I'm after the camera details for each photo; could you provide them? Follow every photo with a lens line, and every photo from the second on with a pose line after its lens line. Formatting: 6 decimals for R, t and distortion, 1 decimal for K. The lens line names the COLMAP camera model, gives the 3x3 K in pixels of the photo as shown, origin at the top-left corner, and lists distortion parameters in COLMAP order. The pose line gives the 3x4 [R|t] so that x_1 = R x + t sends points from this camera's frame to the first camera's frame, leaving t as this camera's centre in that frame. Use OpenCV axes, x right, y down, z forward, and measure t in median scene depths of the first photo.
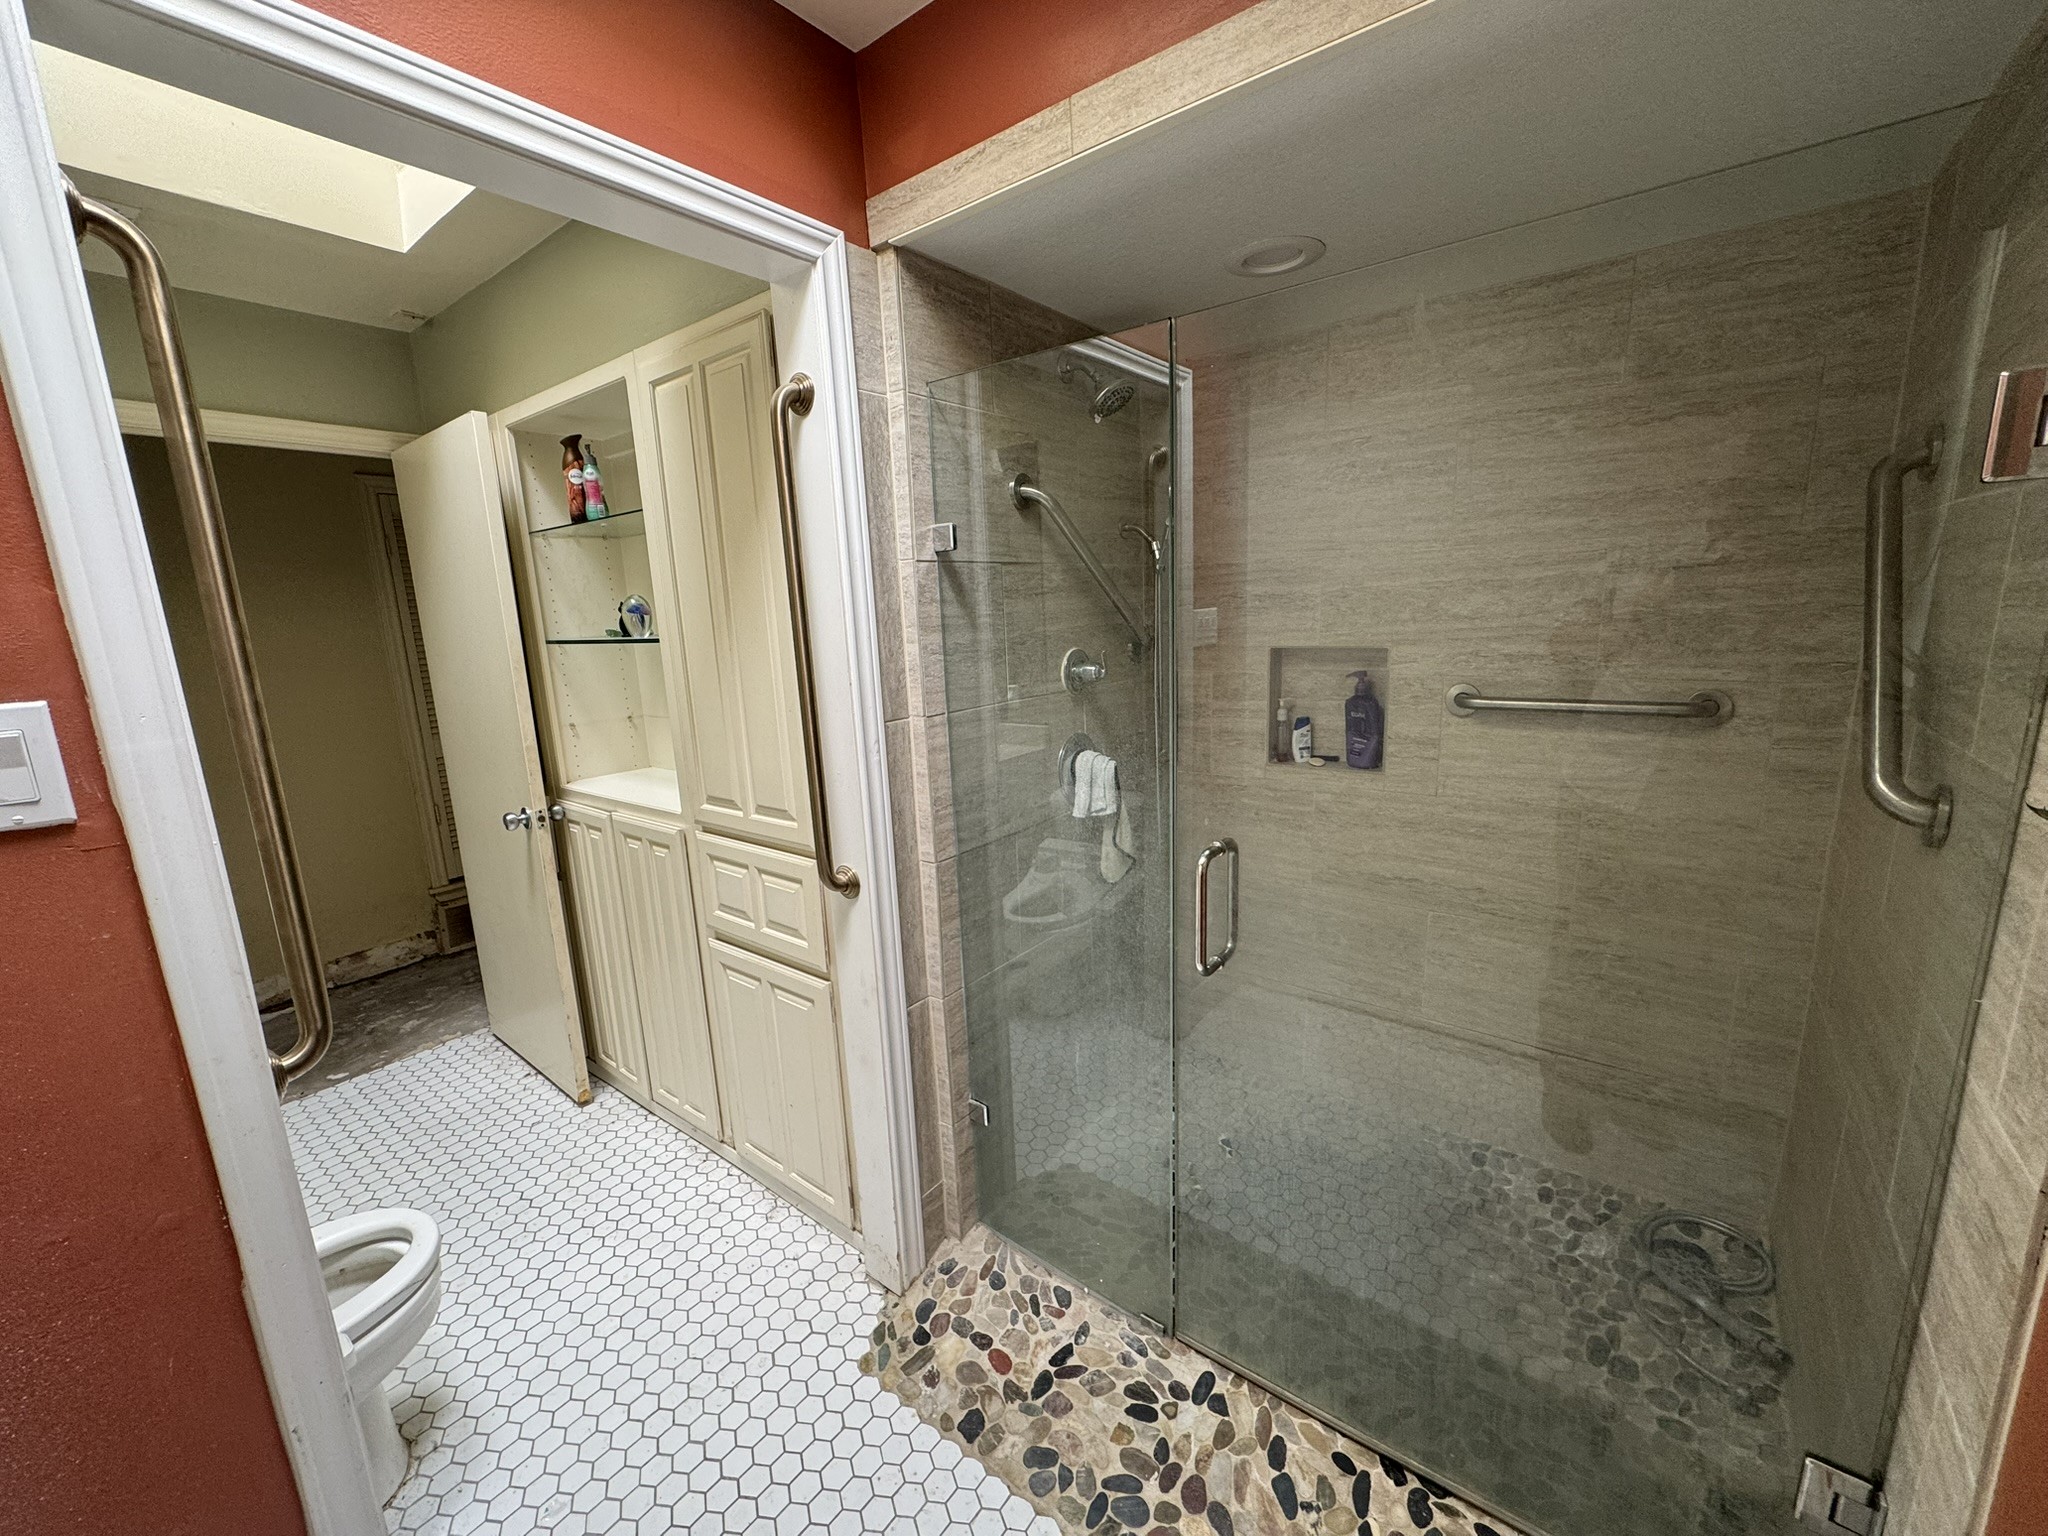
lens RADIAL K [[819.8, 0, 1023.1], [0, 819.8, 768.1], [0, 0, 1]] dist [-0.001986, -0.000252]
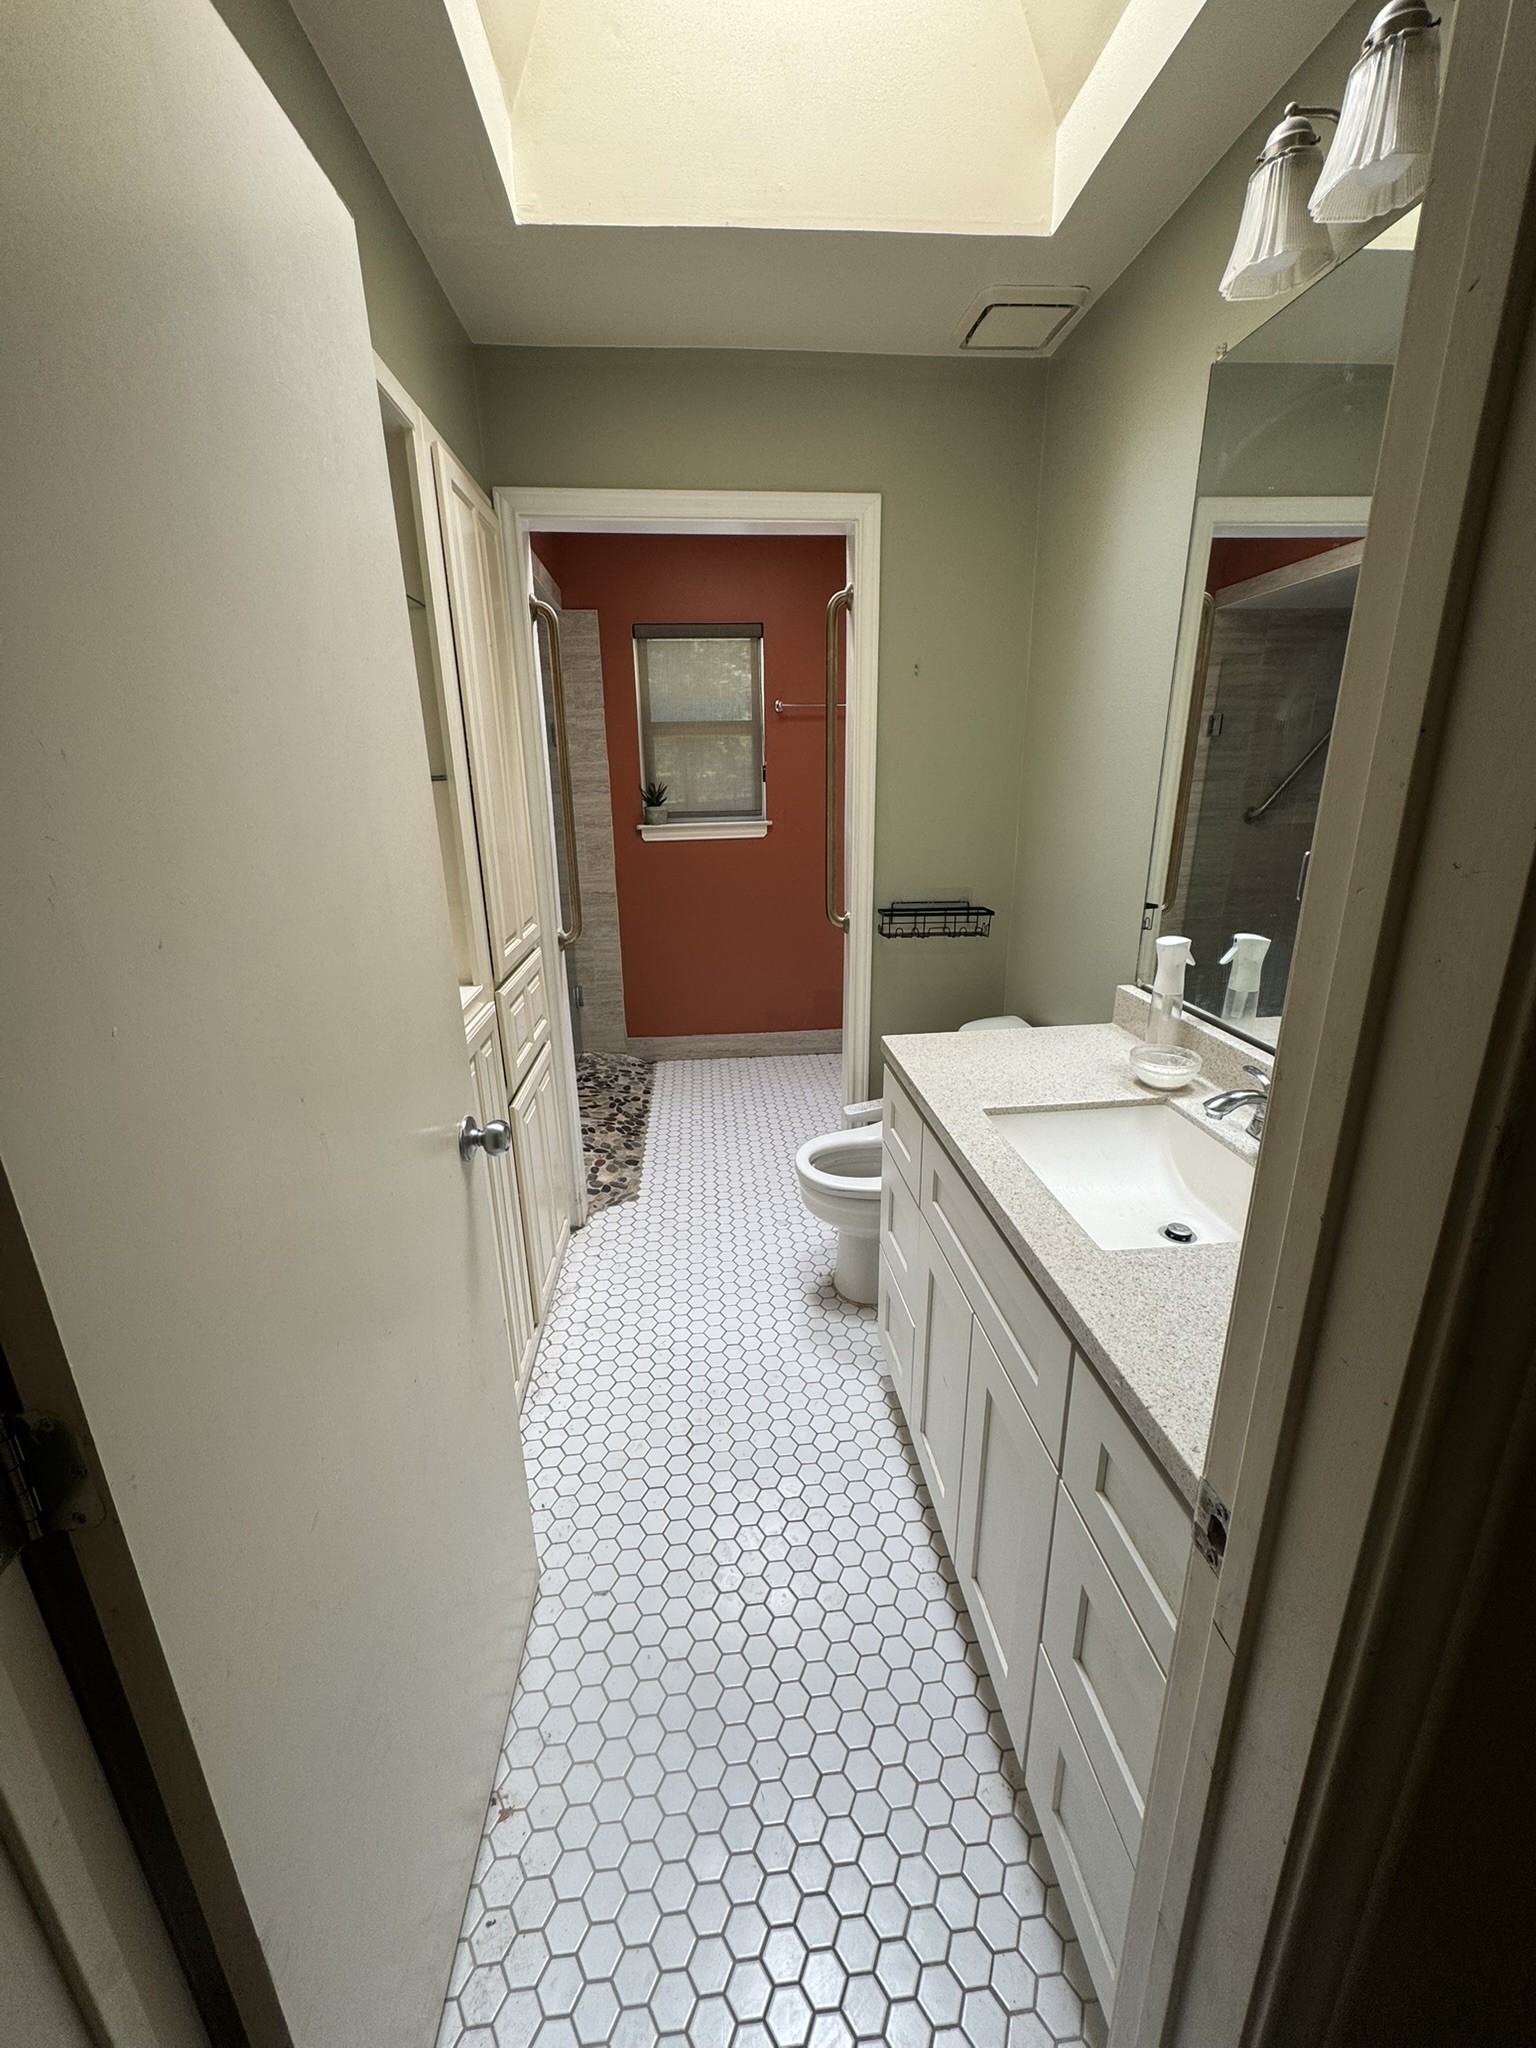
lens RADIAL K [[819.8, 0, 766.6], [0, 819.8, 1024.4], [0, 0, 1]] dist [-0.001986, -0.000252]
pose [[-0.676988, -0.166644, 0.716880, -1.583049], [0.188738, 0.902150, 0.387947, -0.237358], [-0.711383, 0.397938, -0.579292, 1.668676]]
